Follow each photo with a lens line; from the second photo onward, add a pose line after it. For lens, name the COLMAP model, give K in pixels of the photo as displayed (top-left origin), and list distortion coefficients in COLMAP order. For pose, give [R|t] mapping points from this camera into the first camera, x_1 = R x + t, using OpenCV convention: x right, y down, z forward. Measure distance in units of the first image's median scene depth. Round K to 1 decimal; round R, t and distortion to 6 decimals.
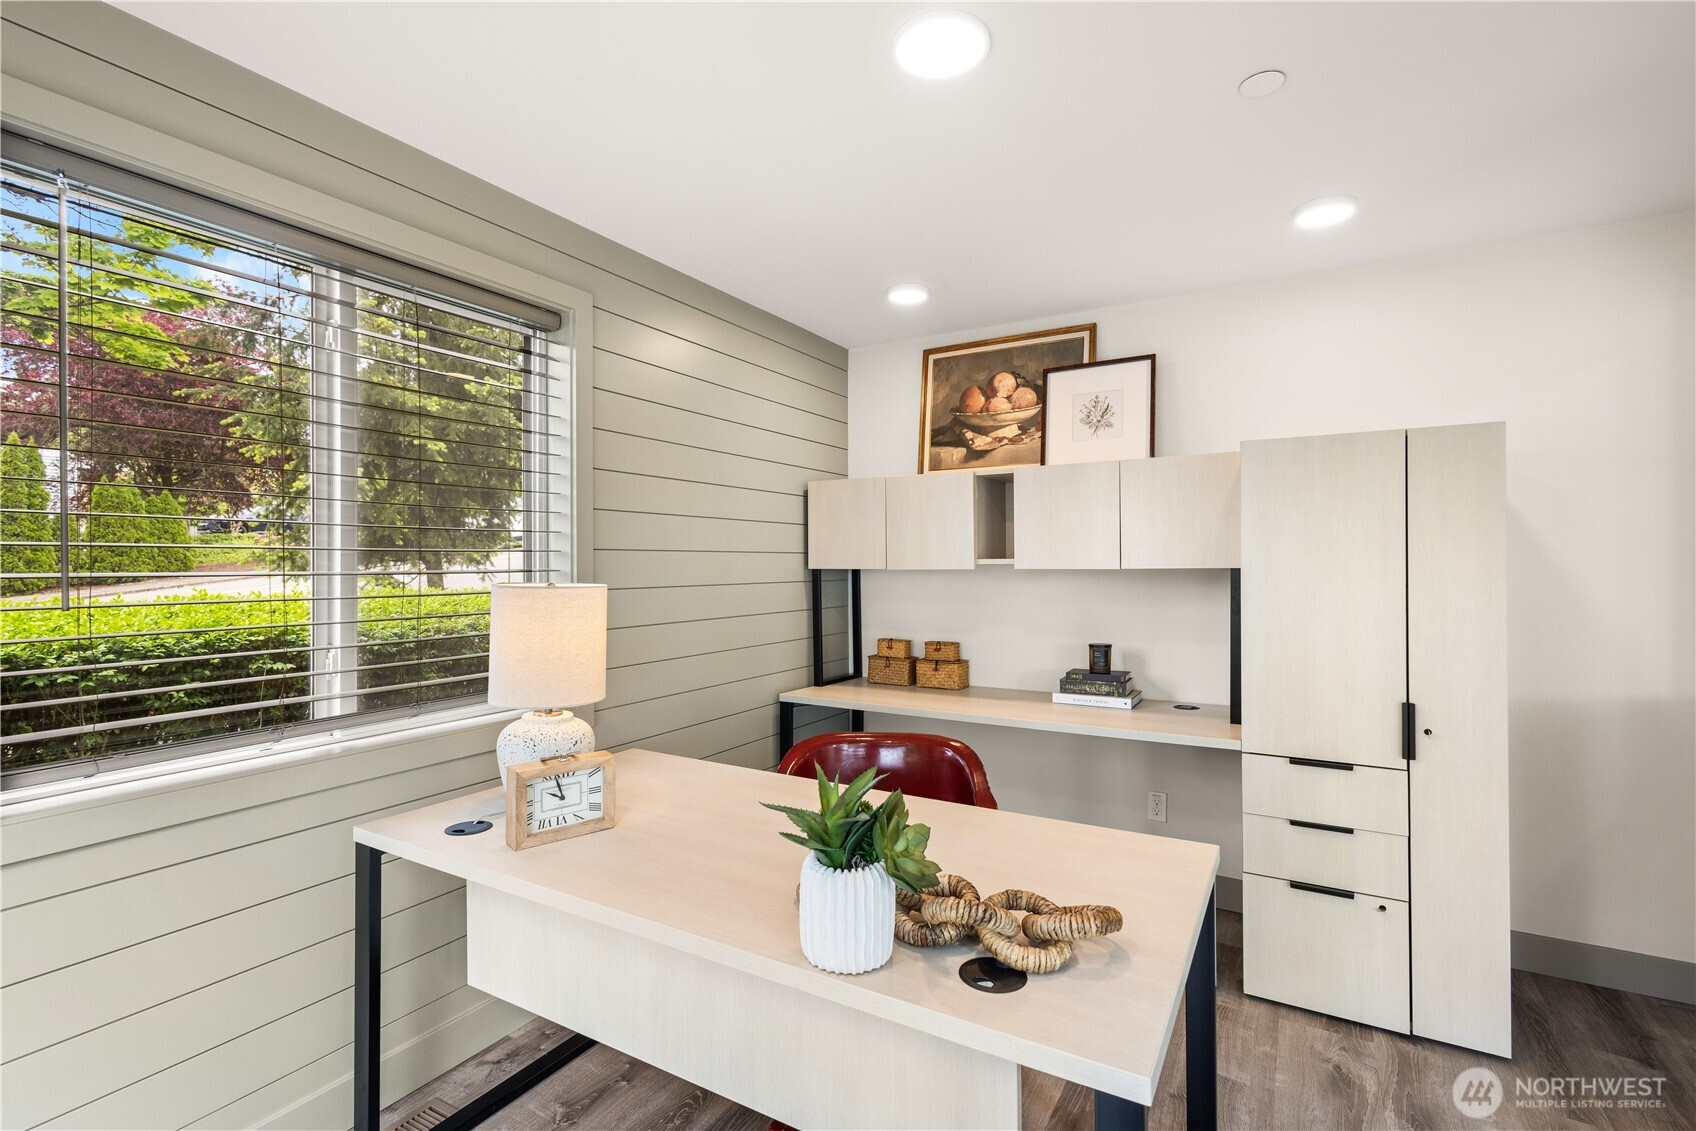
lens RADIAL K [[781.4, 0, 847.8], [0, 781.4, 551.1], [0, 0, 1]] dist [0.001887, 0.000216]
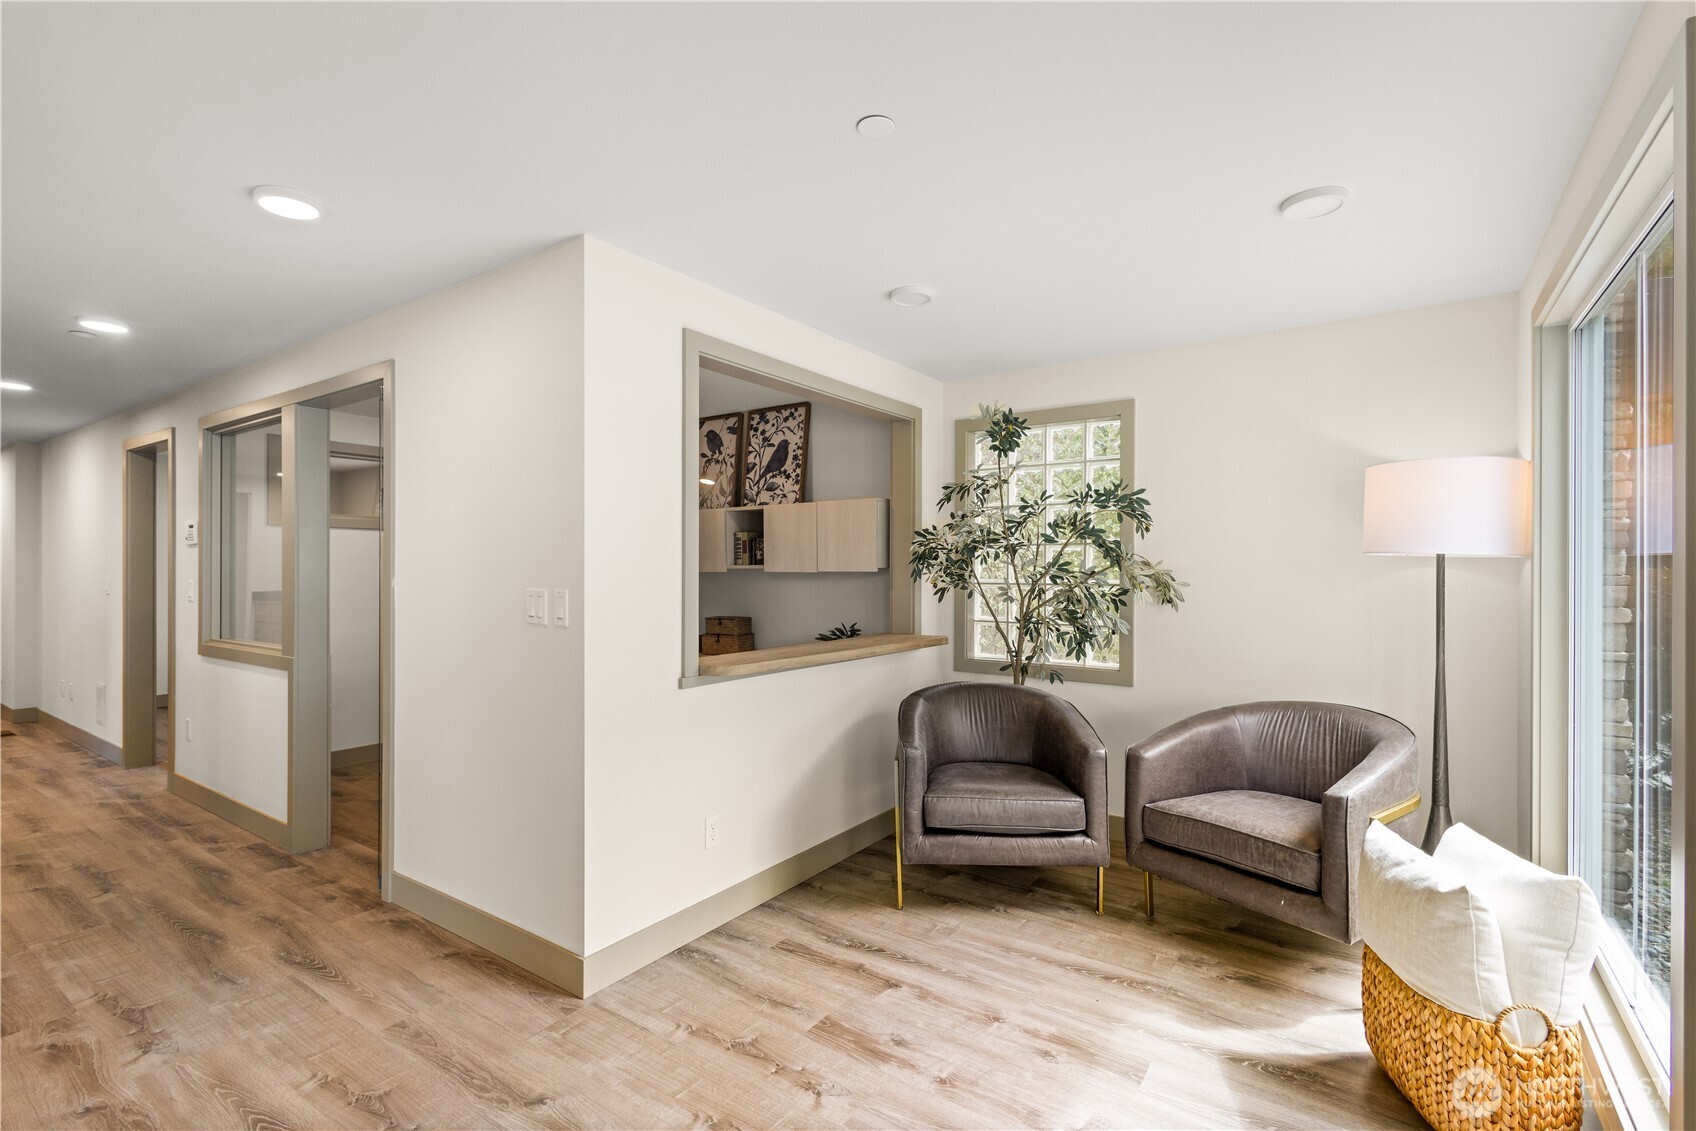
lens RADIAL K [[781.9, 0, 848.0], [0, 781.9, 565.5], [0, 0, 1]] dist [0.000293, -0.000135]
pose [[0.078141, 0.004695, 0.996931, -2.158872], [-0.007086, 0.999966, -0.004154, 0.024408], [-0.996917, -0.006739, 0.078172, 1.320674]]
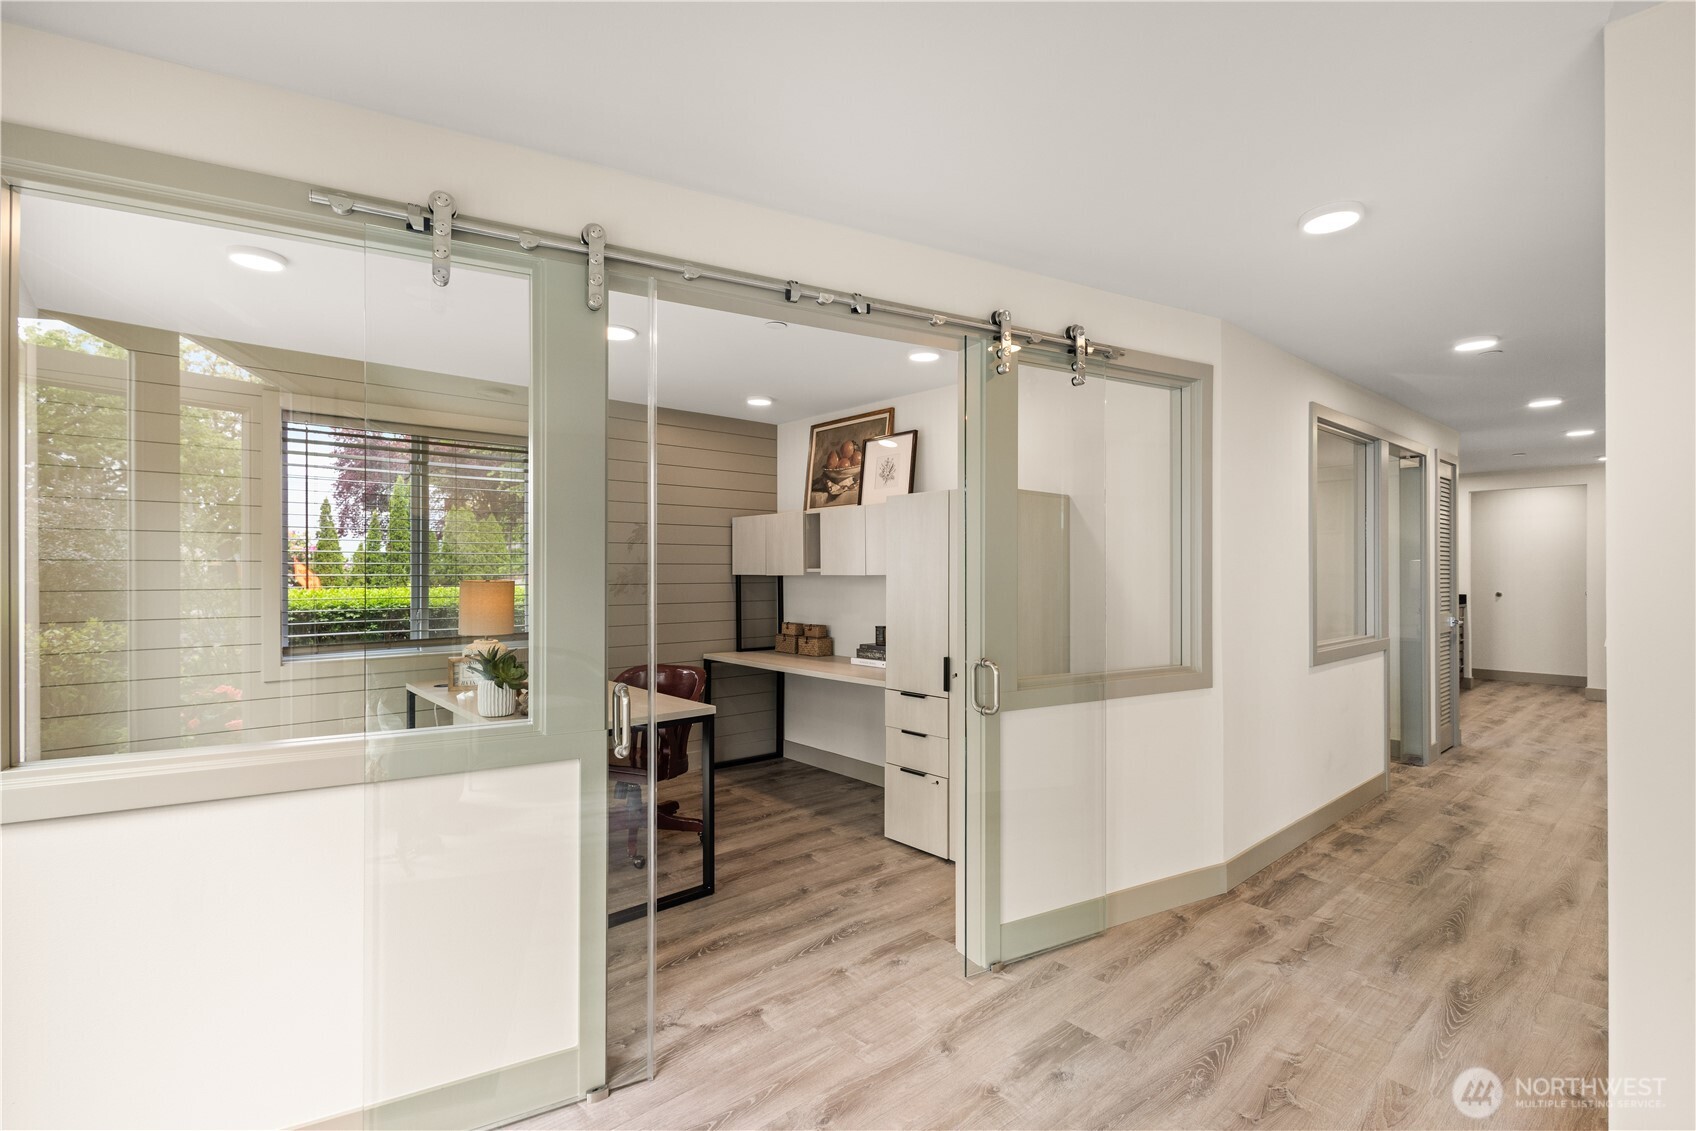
lens RADIAL K [[781.9, 0, 848.0], [0, 781.9, 565.5], [0, 0, 1]] dist [0.000293, -0.000135]
pose [[0.951906, 0.003372, -0.306373, 0.670422], [-0.001665, 0.999982, 0.005832, -0.004634], [0.306387, -0.005041, 0.951894, -0.407454]]
